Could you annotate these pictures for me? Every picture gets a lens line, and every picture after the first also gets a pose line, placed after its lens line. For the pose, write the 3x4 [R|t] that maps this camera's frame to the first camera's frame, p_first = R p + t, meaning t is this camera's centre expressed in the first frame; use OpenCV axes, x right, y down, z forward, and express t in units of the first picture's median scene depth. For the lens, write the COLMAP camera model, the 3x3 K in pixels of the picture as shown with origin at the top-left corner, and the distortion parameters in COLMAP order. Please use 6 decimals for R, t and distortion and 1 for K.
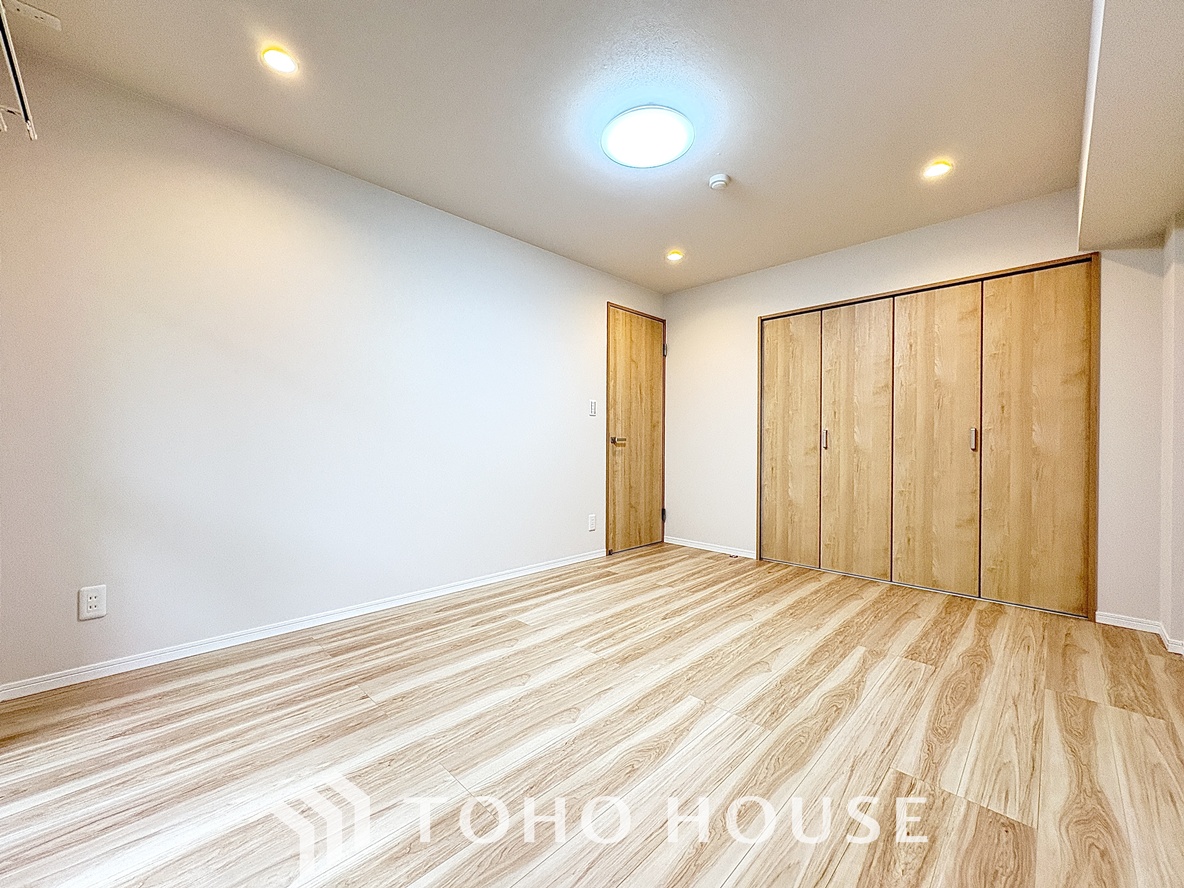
lens RADIAL K [[470.7, 0, 592.3], [0, 470.7, 443.0], [0, 0, 1]] dist [-0.001774, 0.000412]
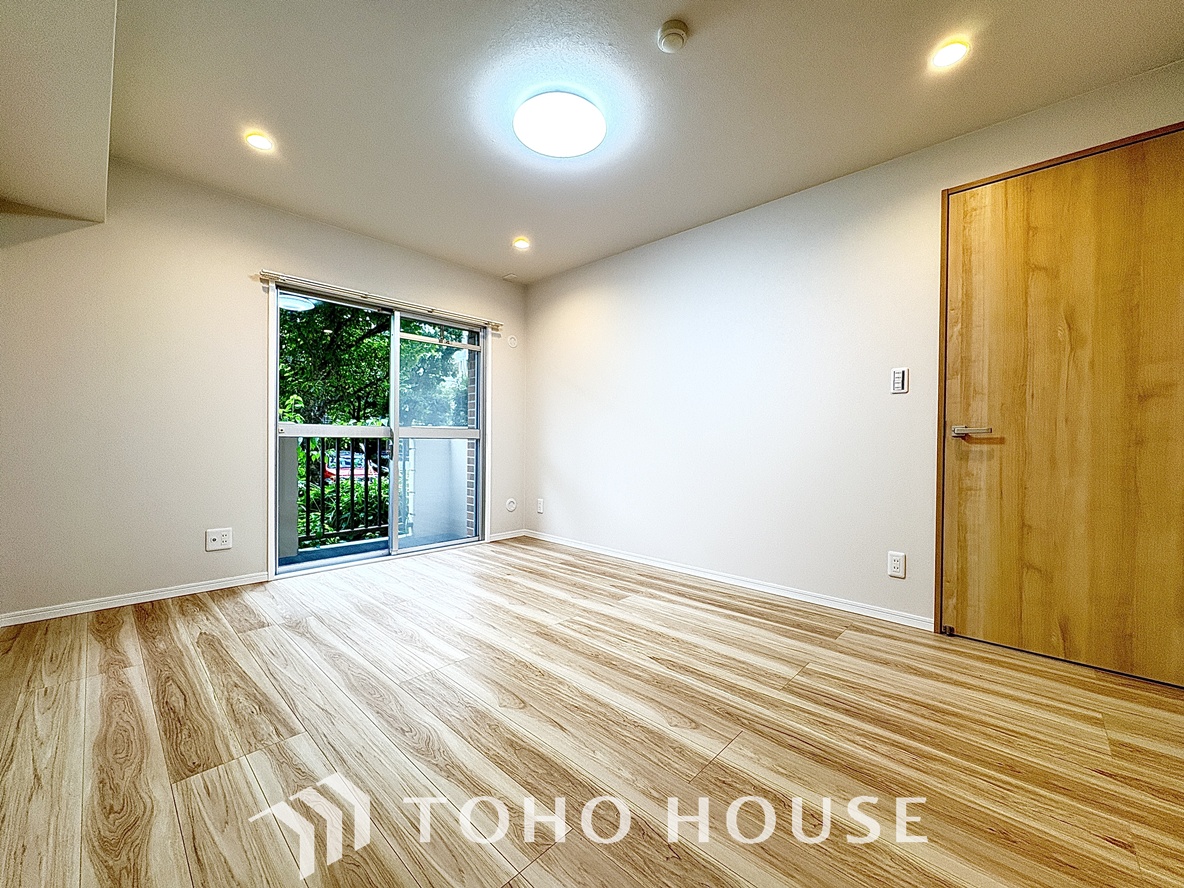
lens RADIAL K [[470.7, 0, 593.4], [0, 470.7, 446.2], [0, 0, 1]] dist [-0.001774, 0.000412]
pose [[0.025996, 0.007184, -0.999636, 0.786451], [-0.010768, 0.999918, 0.006906, 0.015524], [0.999604, 0.010584, 0.026072, 0.743778]]
